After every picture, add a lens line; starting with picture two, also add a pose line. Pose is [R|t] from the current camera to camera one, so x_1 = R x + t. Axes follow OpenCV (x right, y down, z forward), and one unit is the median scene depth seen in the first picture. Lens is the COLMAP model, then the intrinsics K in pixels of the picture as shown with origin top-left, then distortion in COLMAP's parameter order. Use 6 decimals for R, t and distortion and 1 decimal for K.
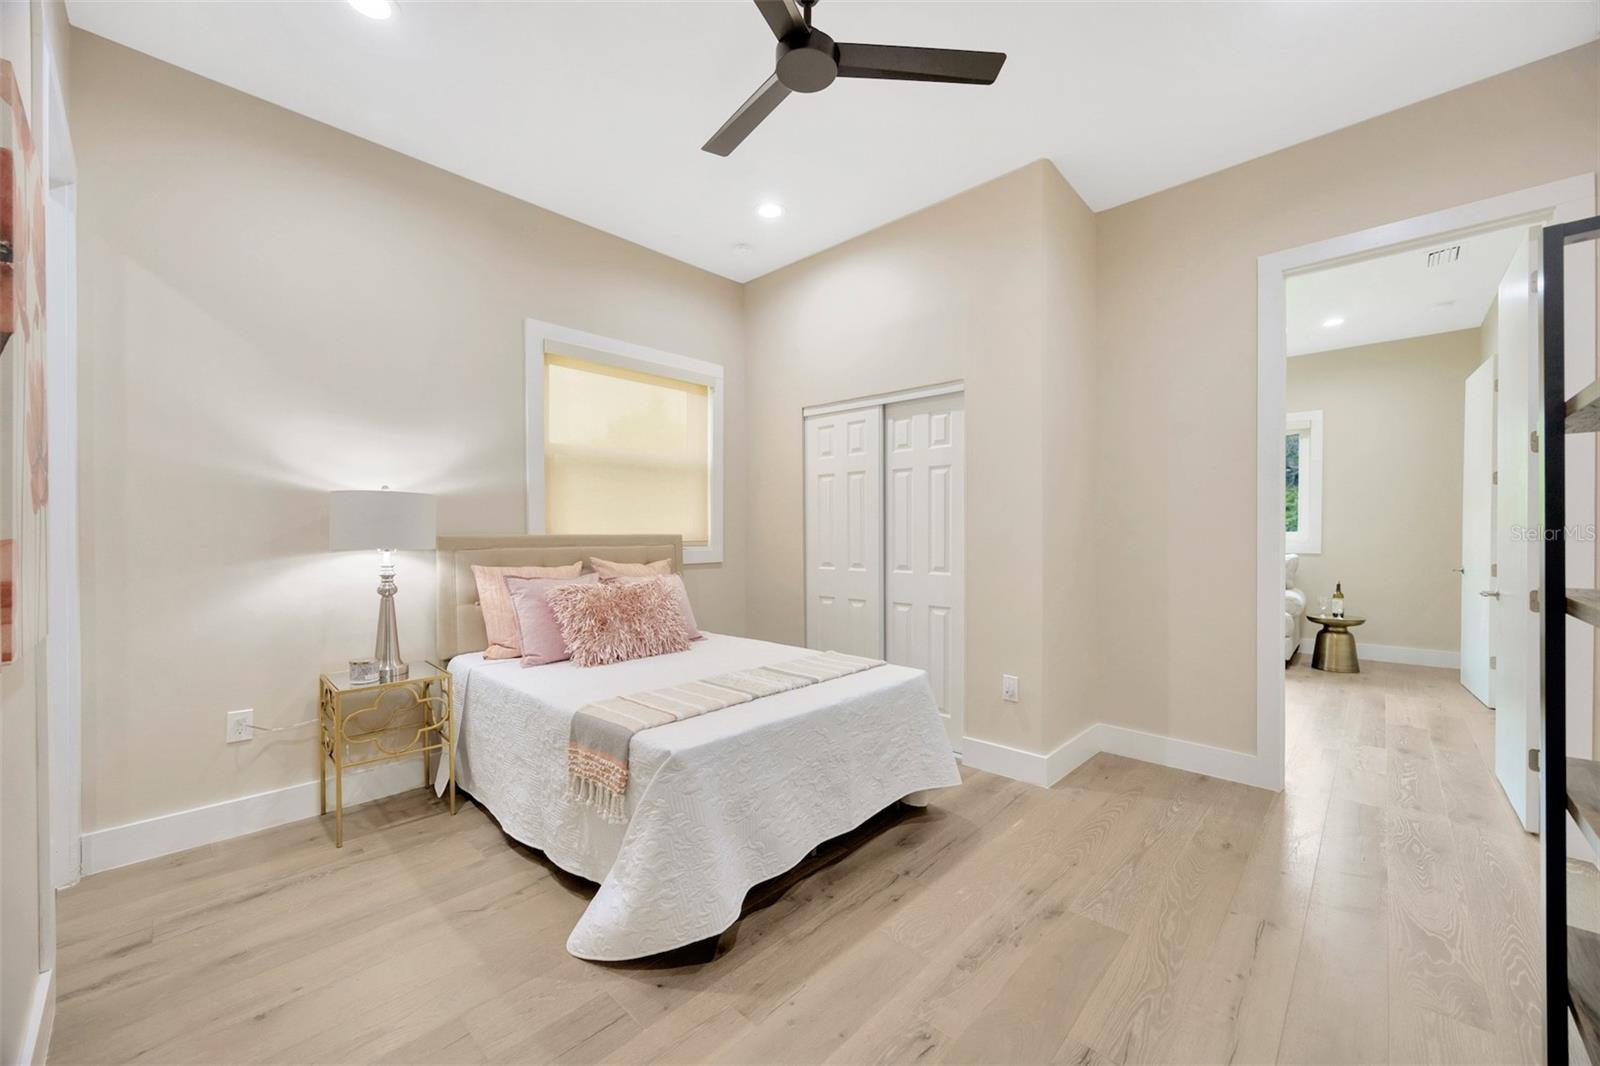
lens RADIAL K [[610.7, 0, 807.4], [0, 610.7, 538.0], [0, 0, 1]] dist [-0.001861, 0.000008]
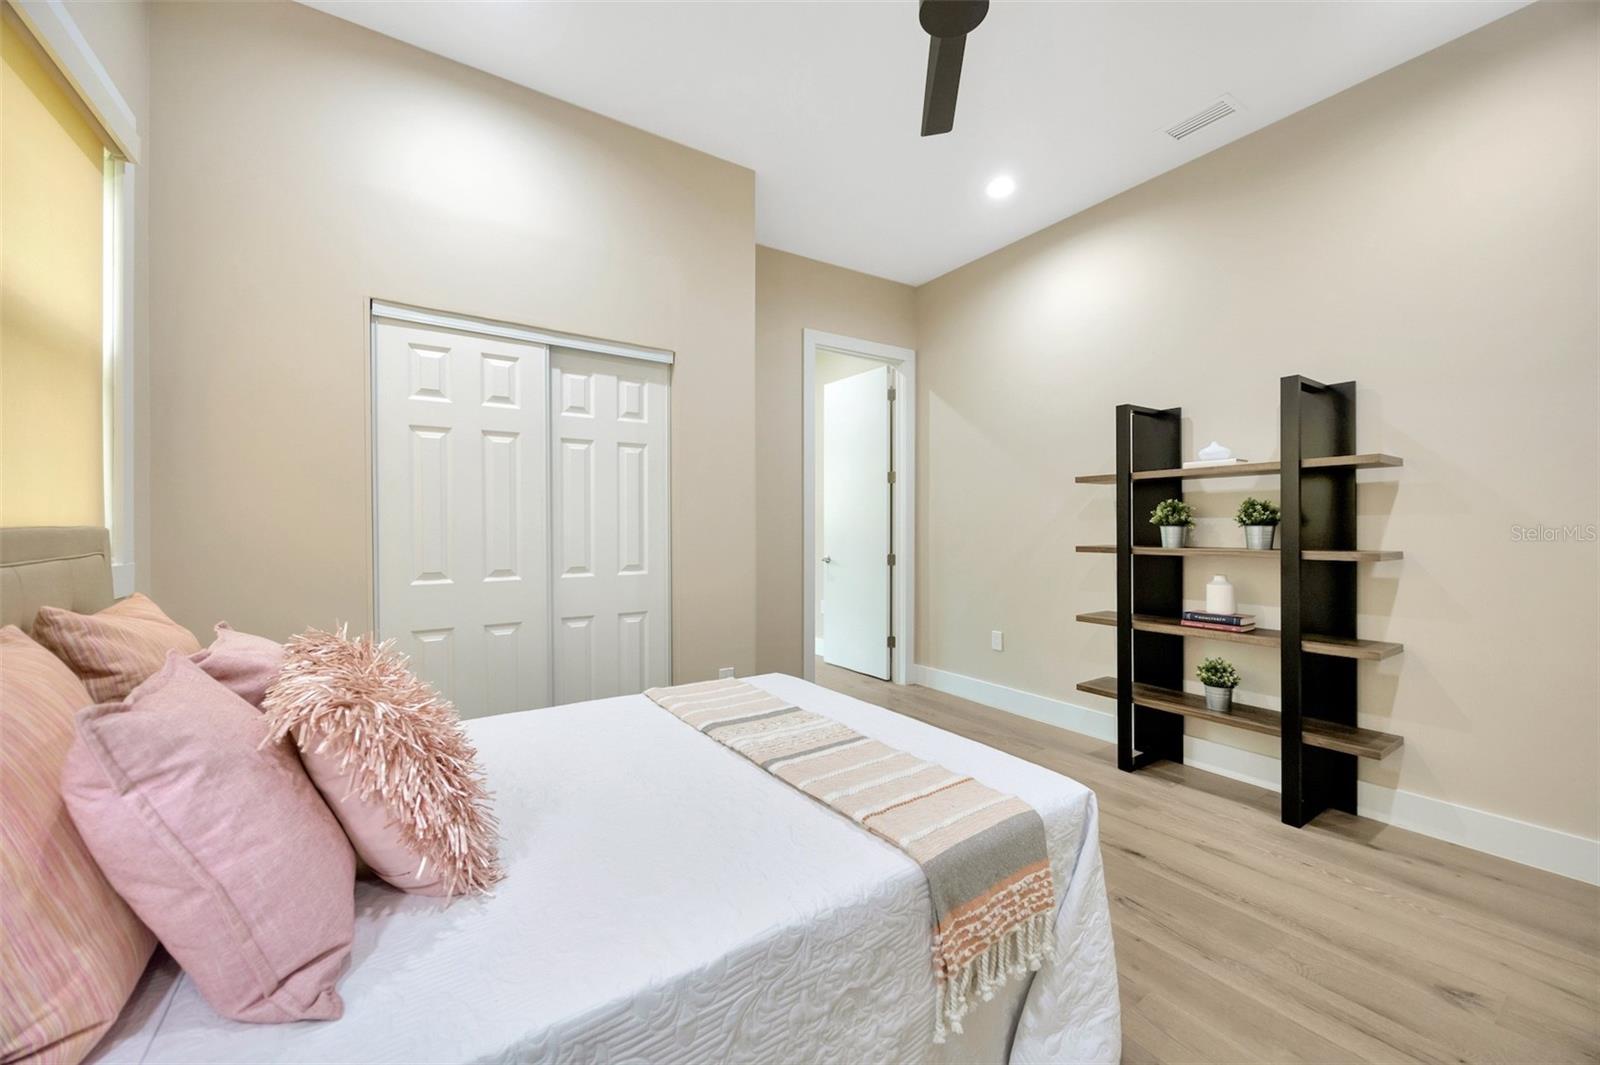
lens RADIAL K [[610.7, 0, 801.4], [0, 610.7, 525.7], [0, 0, 1]] dist [-0.001861, 0.000008]
pose [[0.224668, -0.000082, 0.974435, -0.516797], [0.011046, 0.999936, -0.002463, -0.001125], [-0.974373, 0.011317, 0.224655, 0.558941]]
